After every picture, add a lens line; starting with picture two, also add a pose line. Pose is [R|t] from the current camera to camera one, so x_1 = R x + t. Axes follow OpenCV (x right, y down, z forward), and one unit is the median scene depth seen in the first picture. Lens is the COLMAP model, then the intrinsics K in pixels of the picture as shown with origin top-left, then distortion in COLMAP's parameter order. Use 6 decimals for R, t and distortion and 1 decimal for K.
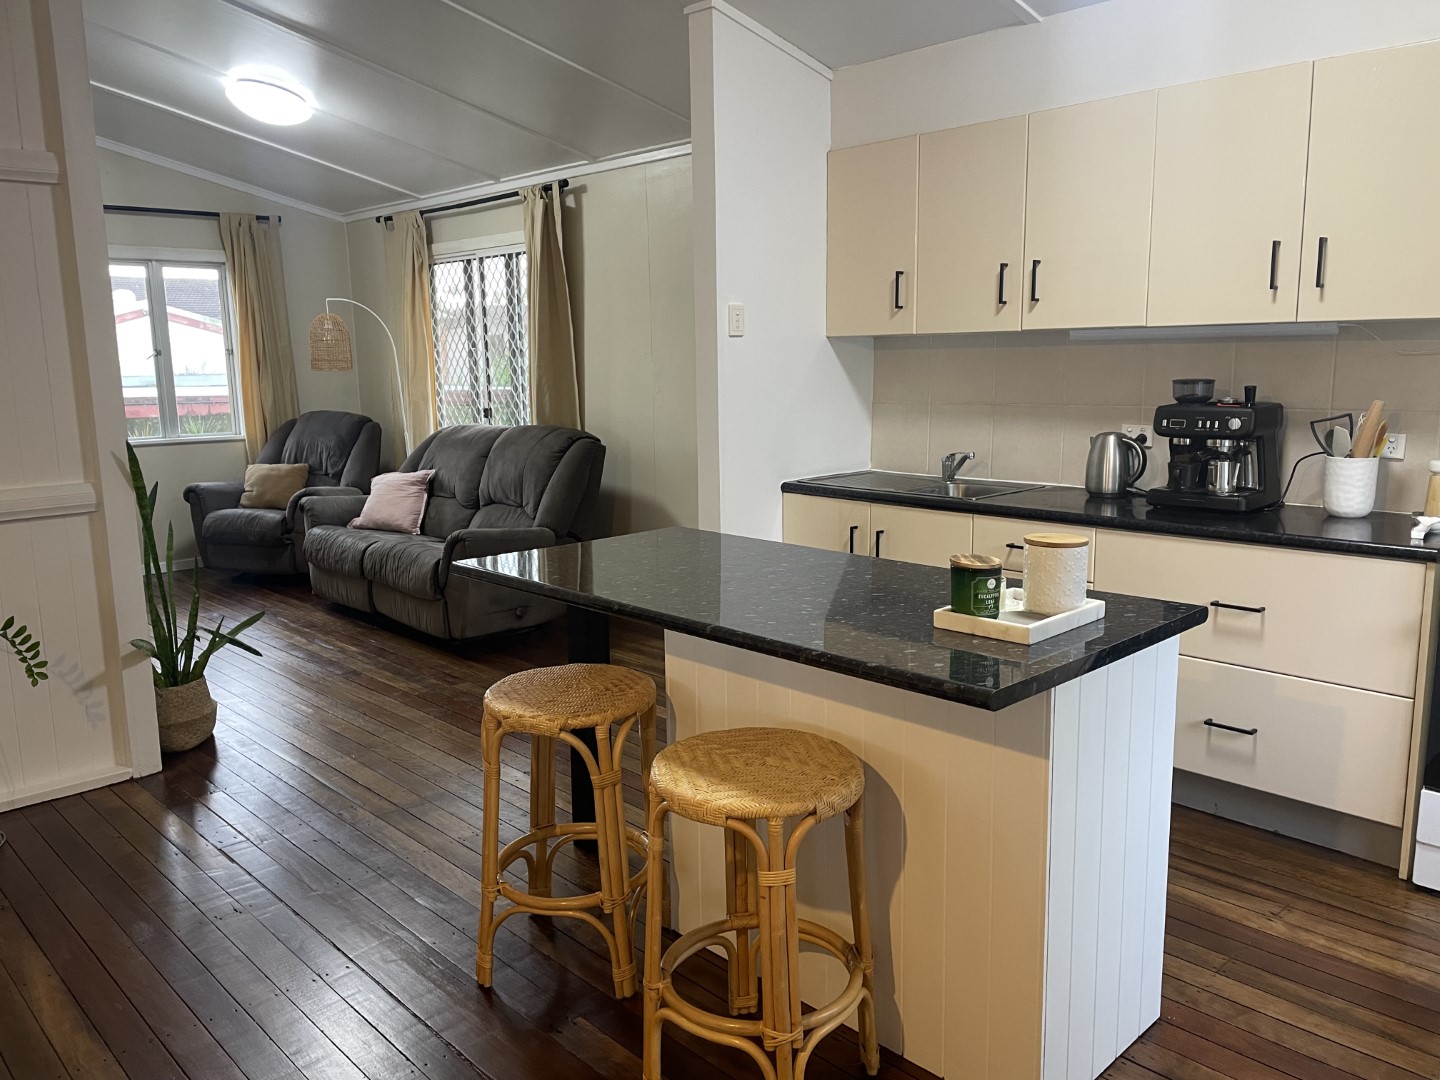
lens RADIAL K [[1103.8, 0, 721.9], [0, 1103.8, 540.6], [0, 0, 1]] dist [0.070981, -0.074601]
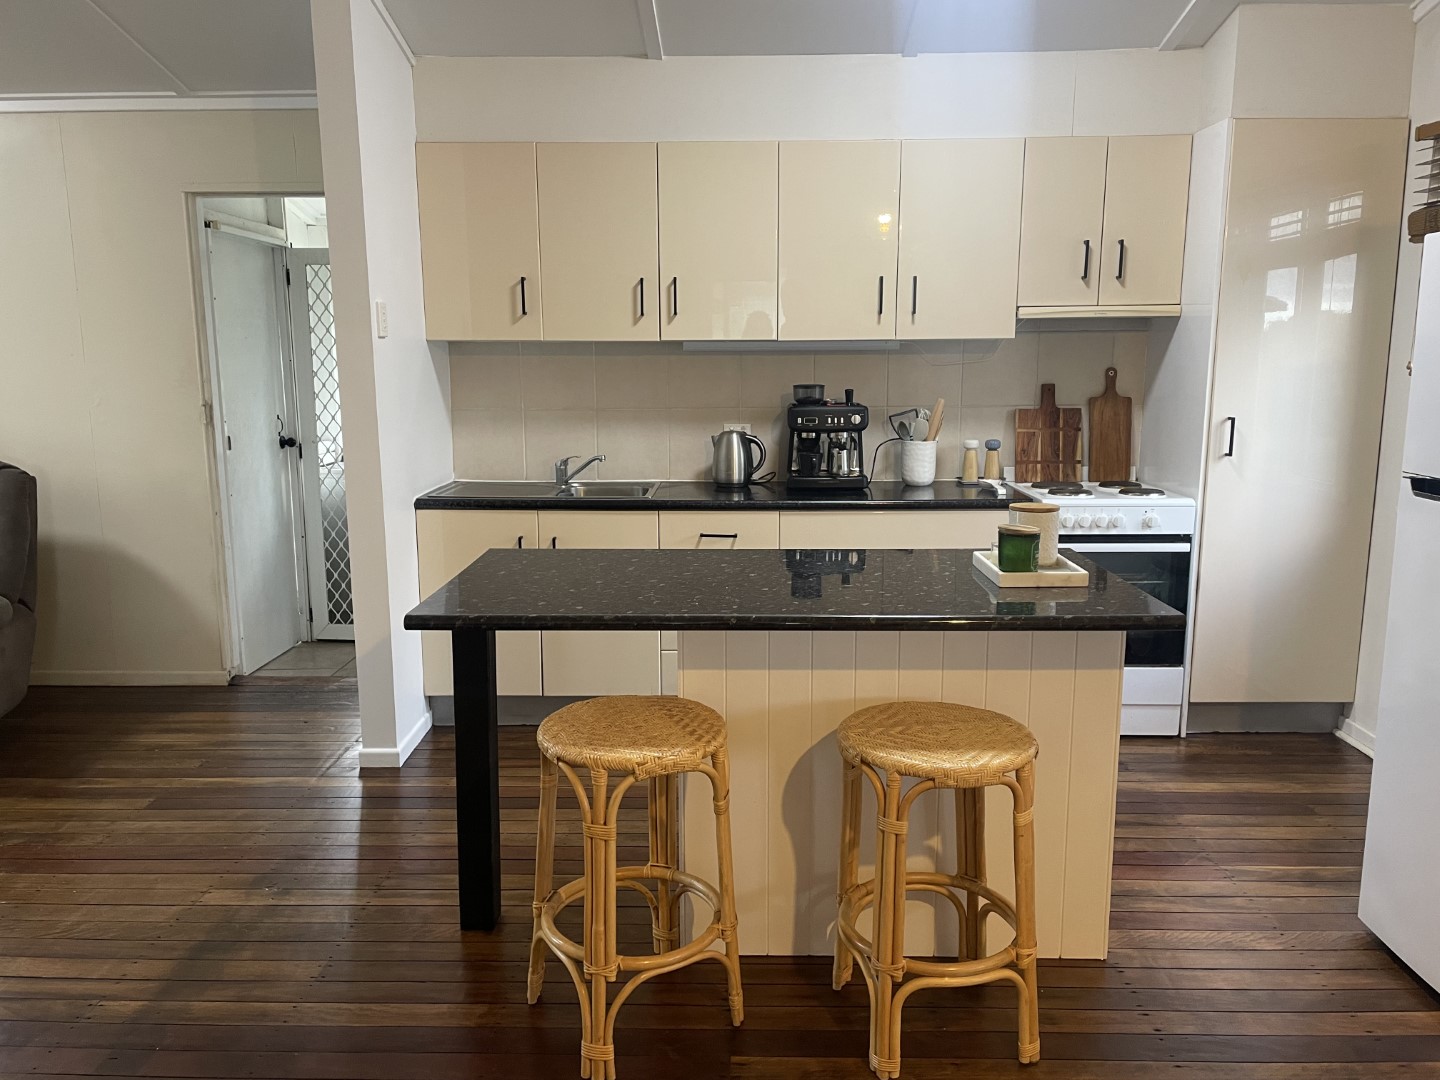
lens RADIAL K [[1103.8, 0, 725.8], [0, 1103.8, 537.9], [0, 0, 1]] dist [0.070981, -0.074601]
pose [[0.693631, -0.104217, 0.712752, -0.389796], [0.112595, 0.993002, 0.035621, -0.022494], [-0.711477, 0.055544, 0.700511, 0.163938]]
